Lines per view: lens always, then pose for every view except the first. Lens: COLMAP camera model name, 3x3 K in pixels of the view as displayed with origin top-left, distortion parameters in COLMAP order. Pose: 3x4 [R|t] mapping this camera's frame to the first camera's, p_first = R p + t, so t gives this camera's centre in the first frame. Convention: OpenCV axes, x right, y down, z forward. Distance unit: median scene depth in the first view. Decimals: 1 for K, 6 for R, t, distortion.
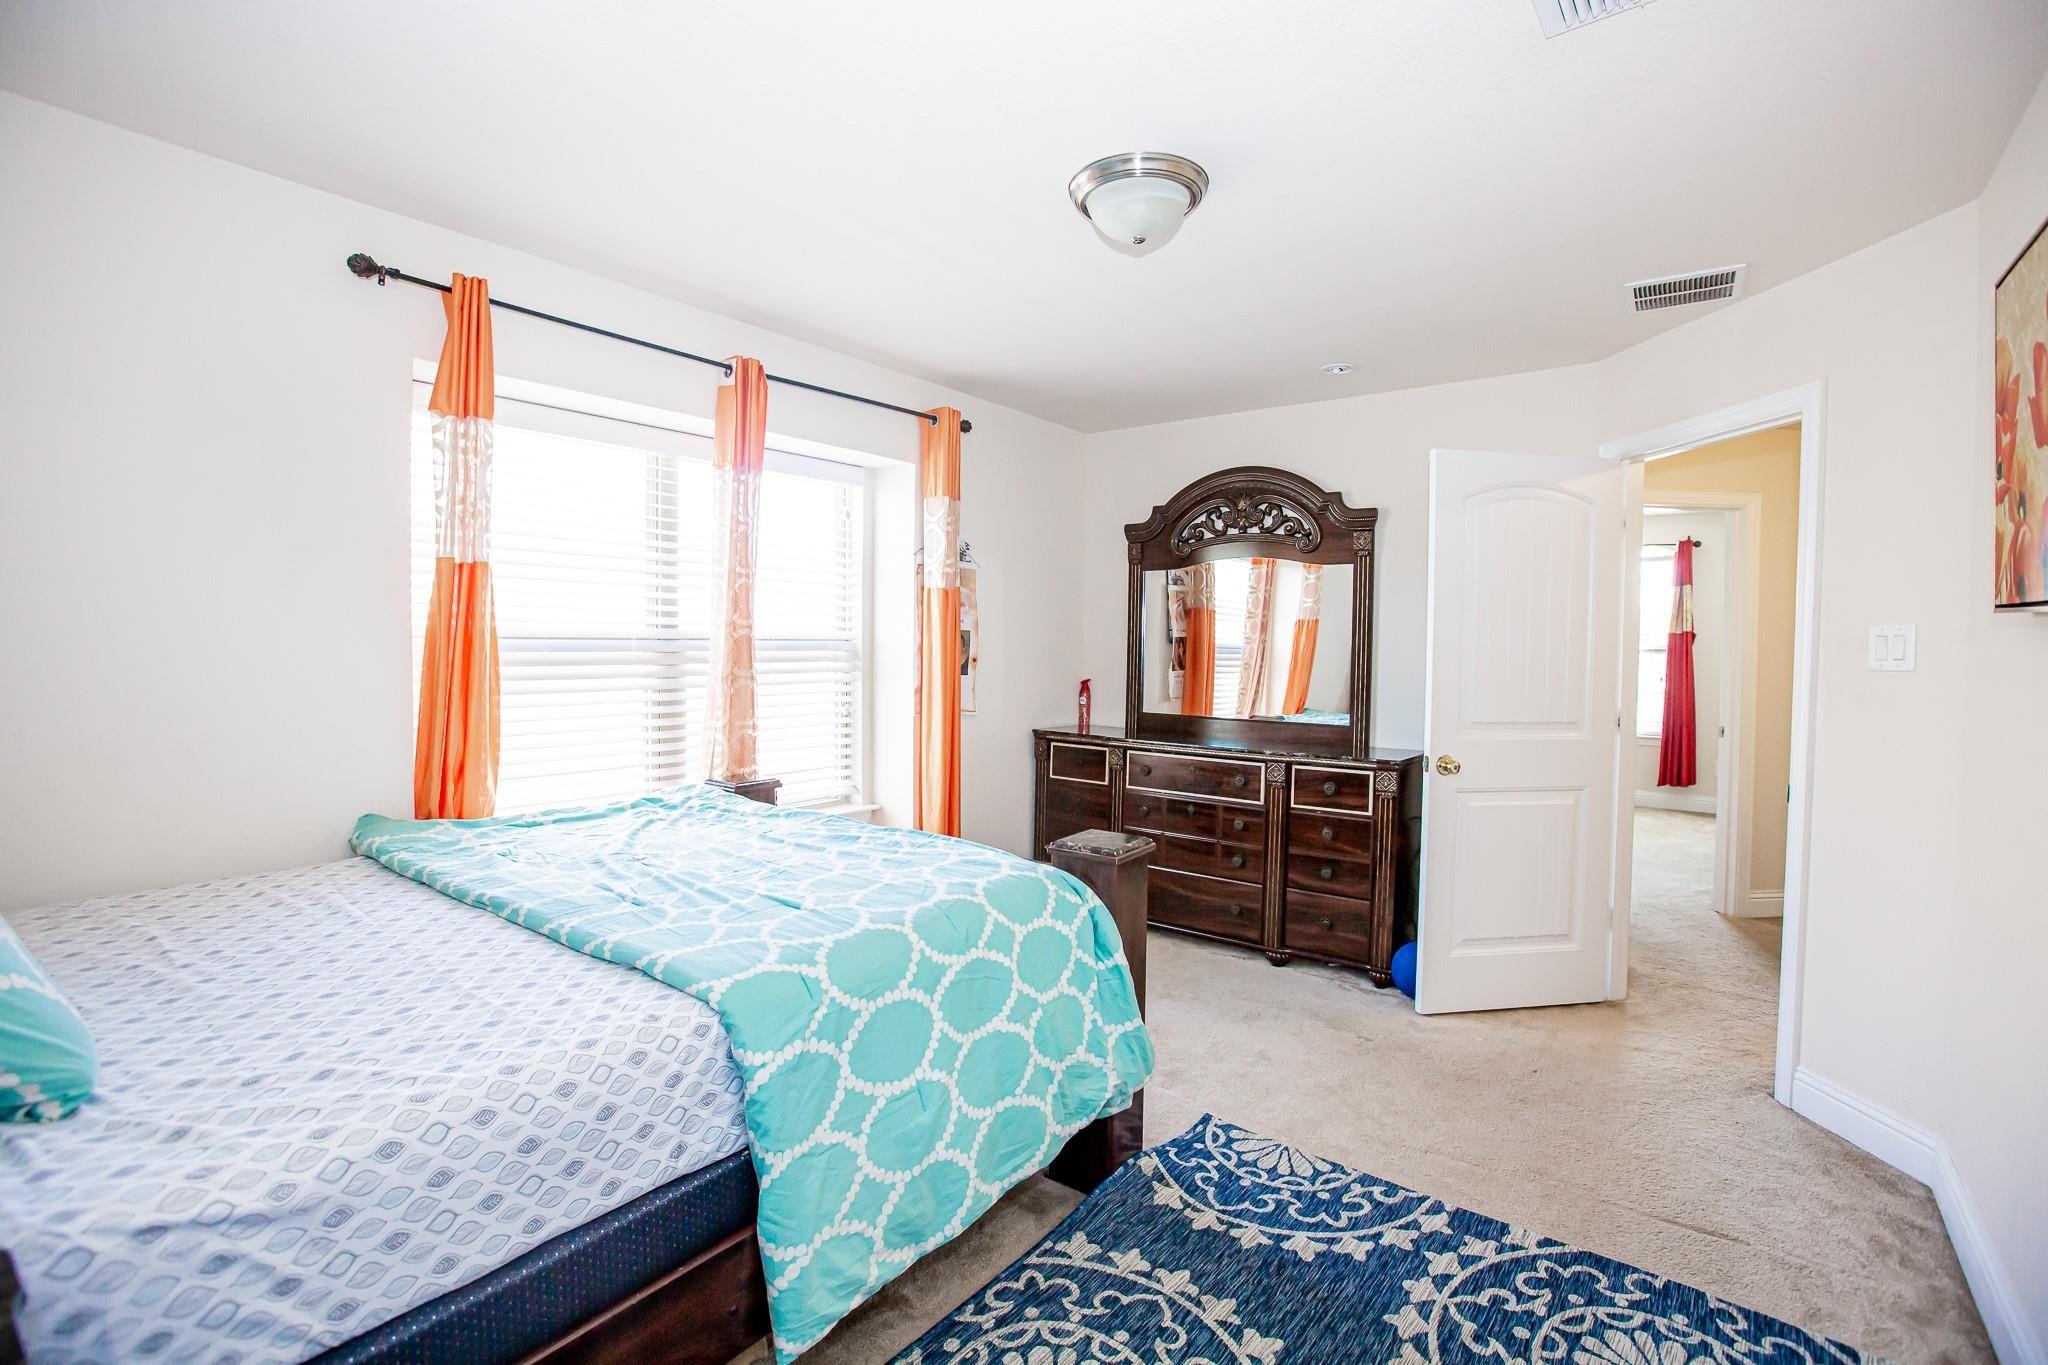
lens RADIAL K [[924.9, 0, 1014.4], [0, 924.9, 669.7], [0, 0, 1]] dist [-0.047651, 0.013827]
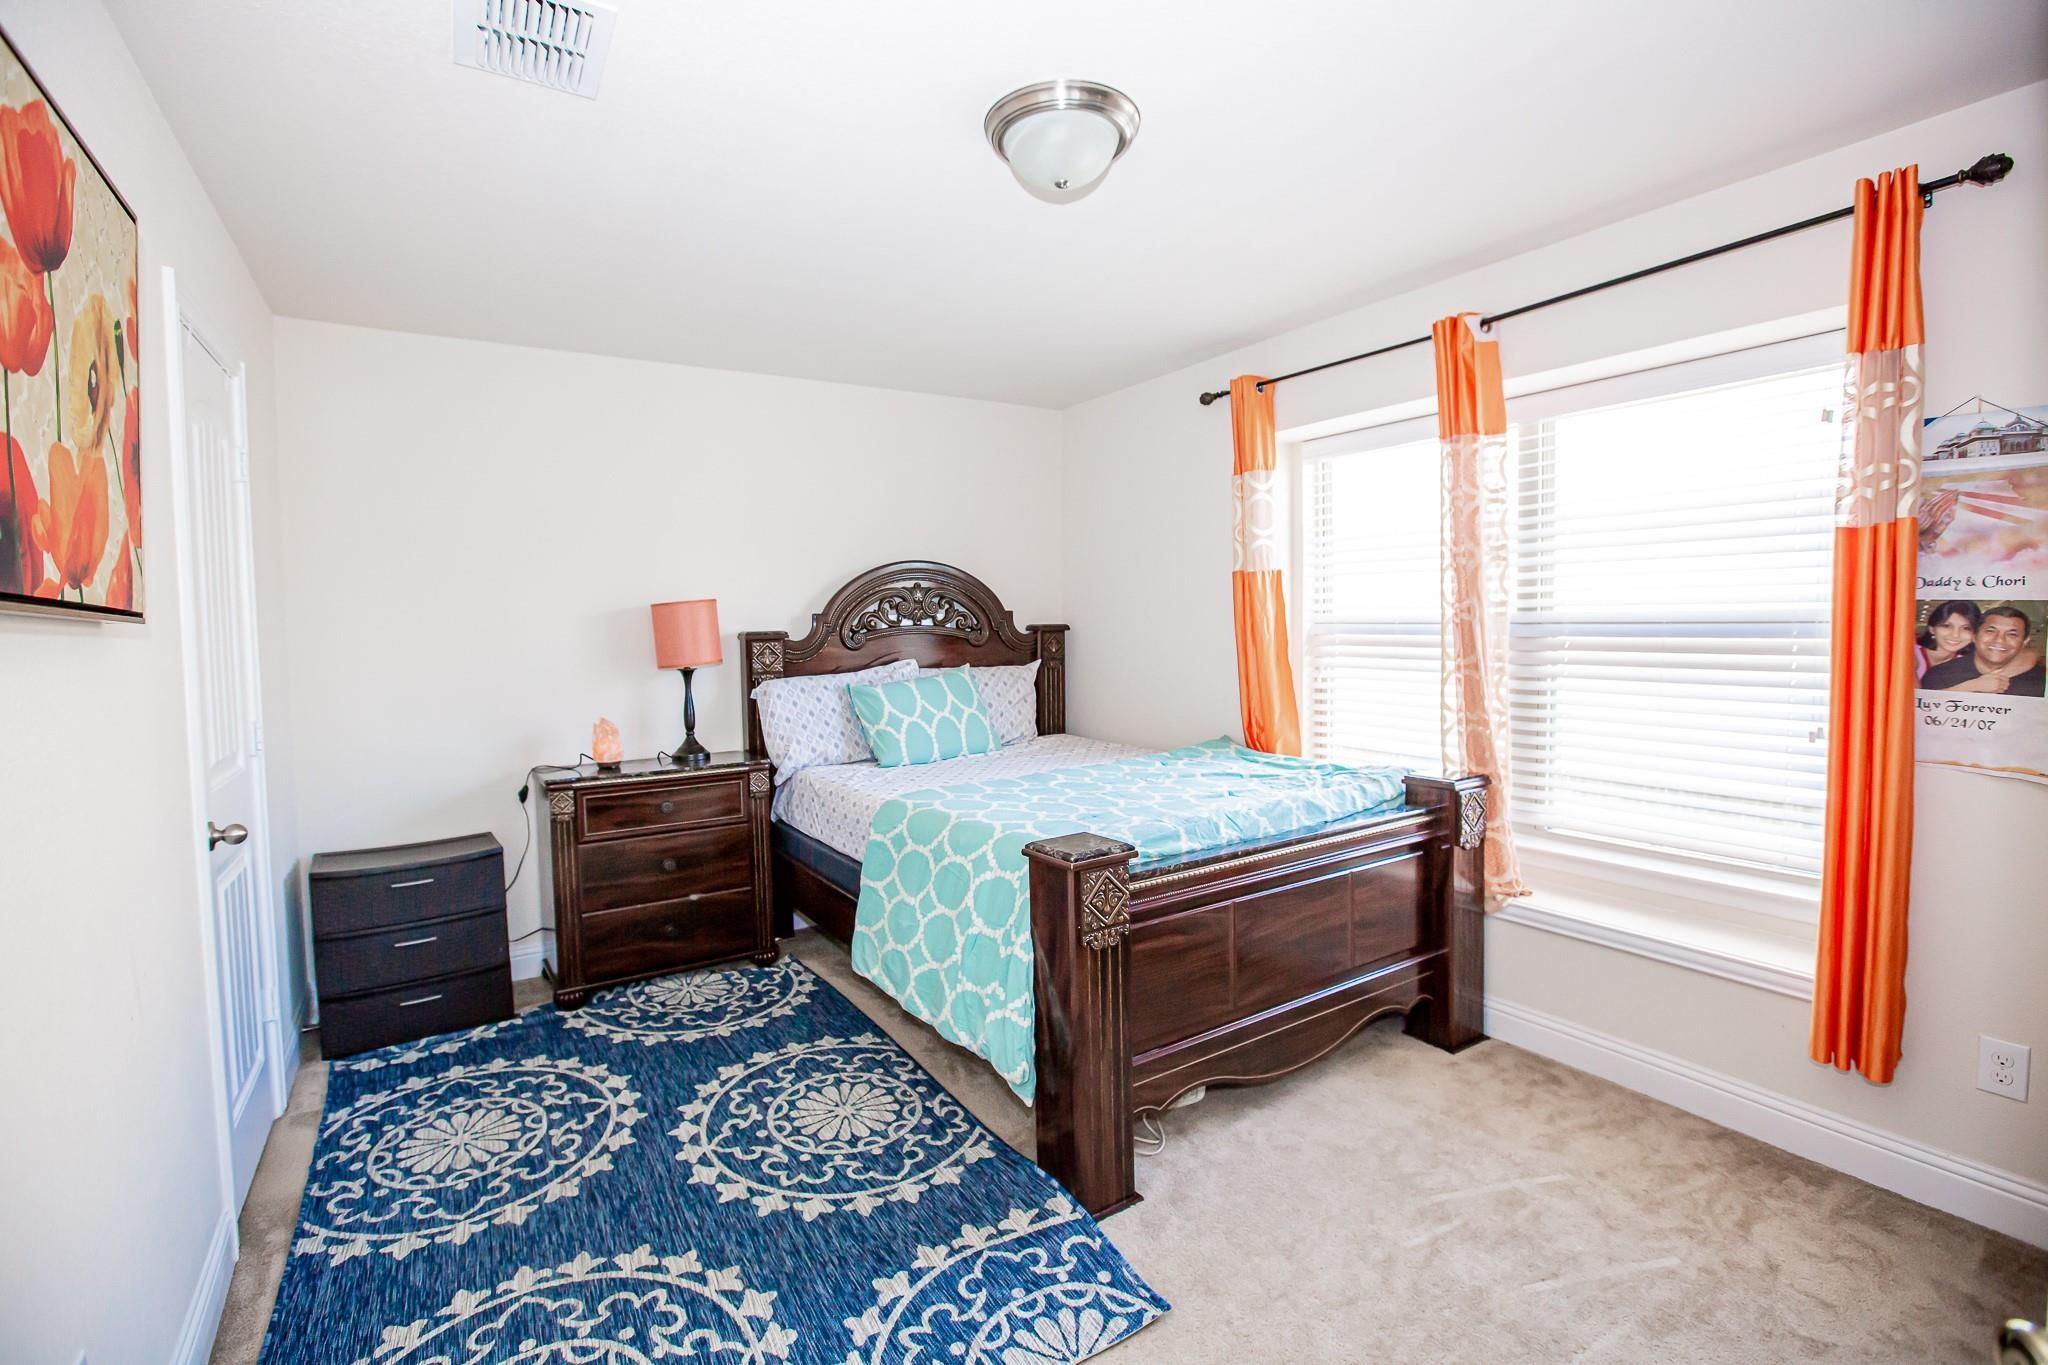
lens RADIAL K [[924.9, 0, 1014.4], [0, 924.9, 669.7], [0, 0, 1]] dist [-0.047651, 0.013827]
pose [[-0.332706, 0.044793, -0.941966, 1.141821], [-0.018592, 0.998366, 0.054042, -0.045901], [0.942847, 0.035493, -0.331330, 1.426171]]
